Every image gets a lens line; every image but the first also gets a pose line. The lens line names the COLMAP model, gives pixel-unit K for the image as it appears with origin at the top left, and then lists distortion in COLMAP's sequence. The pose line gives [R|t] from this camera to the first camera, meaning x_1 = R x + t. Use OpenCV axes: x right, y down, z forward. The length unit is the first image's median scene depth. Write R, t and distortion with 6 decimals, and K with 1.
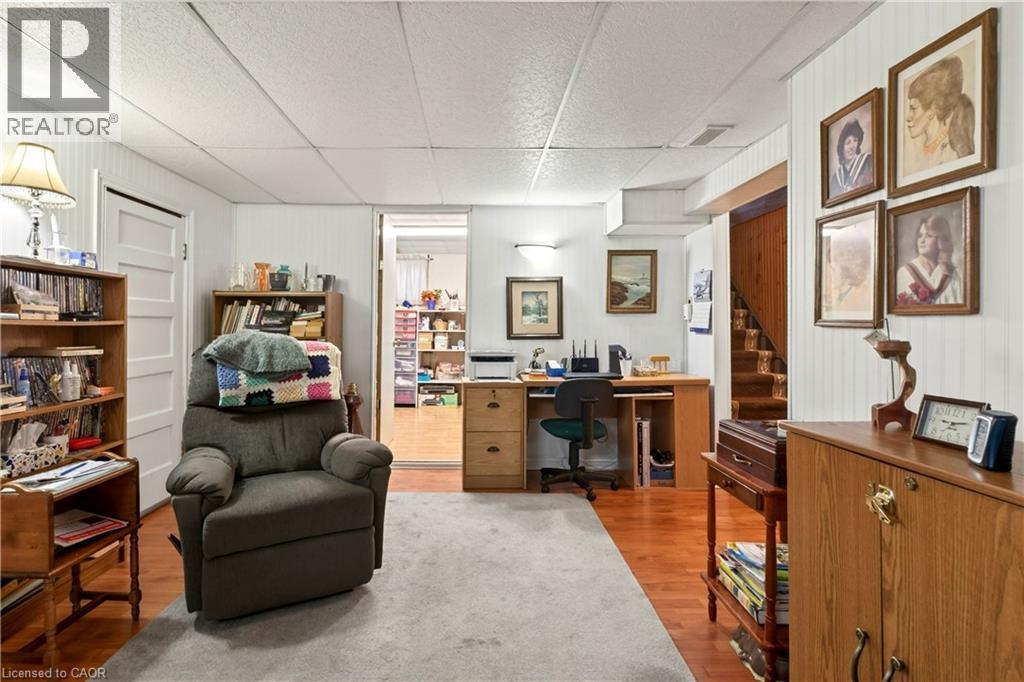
lens RADIAL K [[503.4, 0, 483.3], [0, 503.4, 319.6], [0, 0, 1]] dist [0.020895, 0.000313]
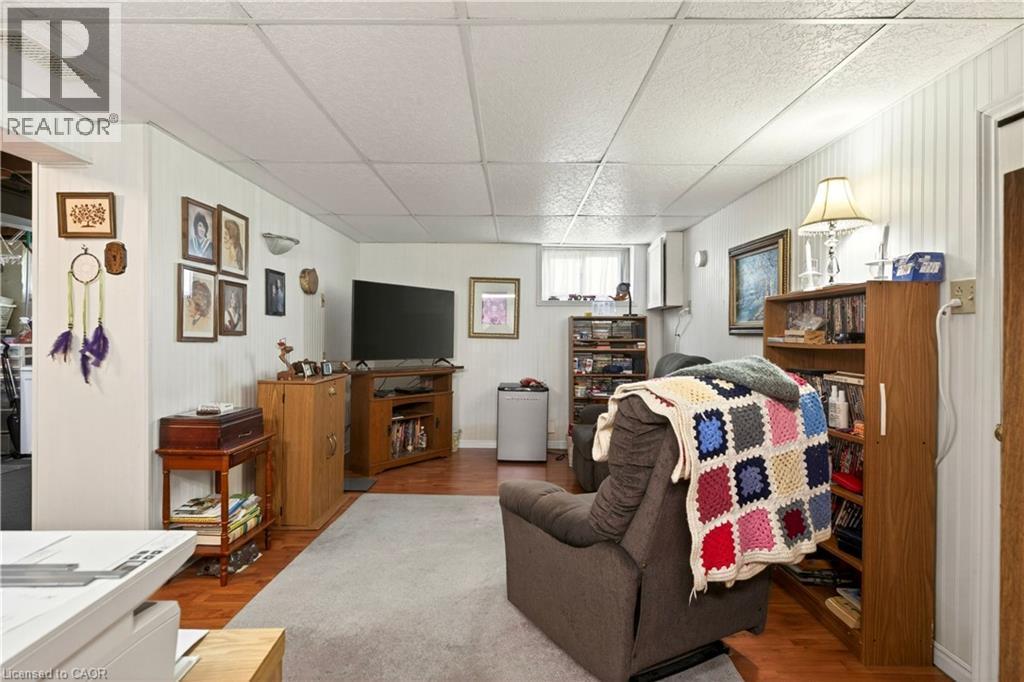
lens RADIAL K [[508.8, 0, 513.1], [0, 508.8, 339.4], [0, 0, 1]] dist [-0.007207, 0.000025]
pose [[-0.999866, -0.009960, 0.013023, -0.128234], [-0.010034, 0.999934, -0.005643, 0.003068], [-0.012966, -0.005773, -0.999899, 1.155021]]
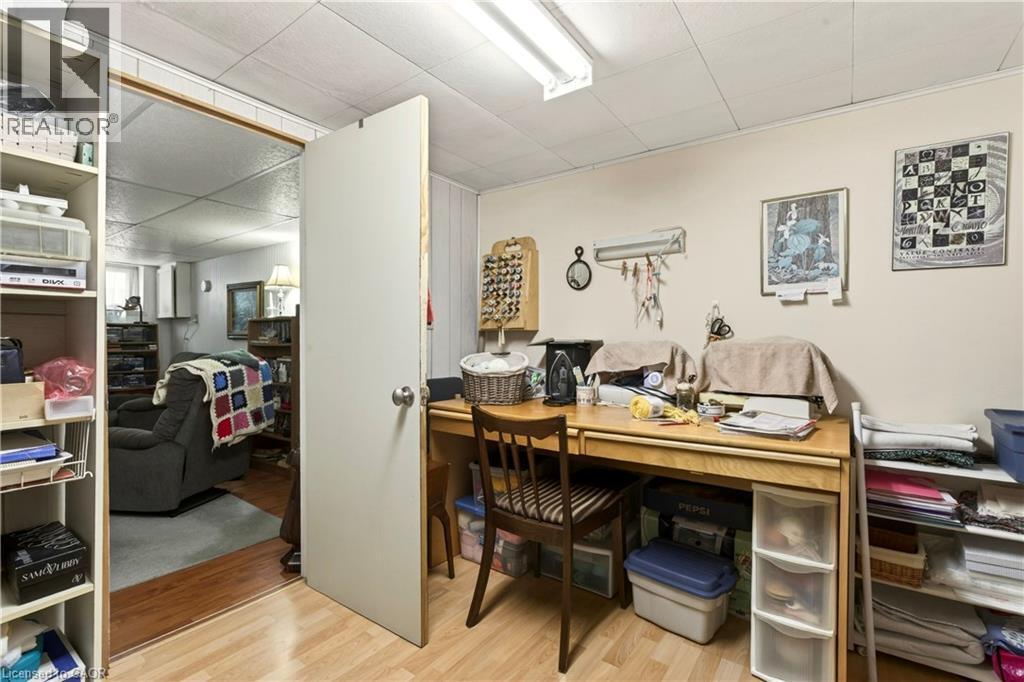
lens RADIAL K [[471.4, 0, 511.6], [0, 471.4, 341.7], [0, 0, 1]] dist [-0.002086, -0.000407]
pose [[-0.595191, -0.001461, -0.803583, 0.091679], [0.006042, 0.999962, -0.006292, 0.006997], [0.803562, -0.008600, -0.595159, 1.683703]]
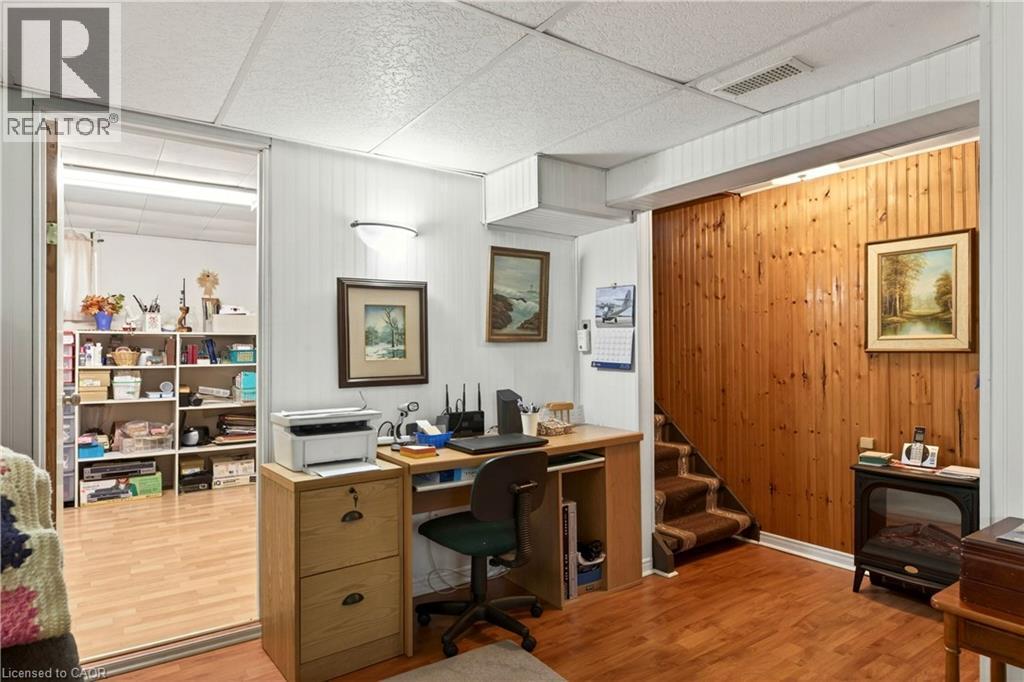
lens RADIAL K [[588.2, 0, 504.7], [0, 588.2, 348.6], [0, 0, 1]] dist [-0.010646, 0.001122]
pose [[0.828873, -0.005558, 0.559409, -0.168377], [-0.002243, 0.999910, 0.013258, -0.013950], [-0.559432, -0.012244, 0.828786, 0.348909]]
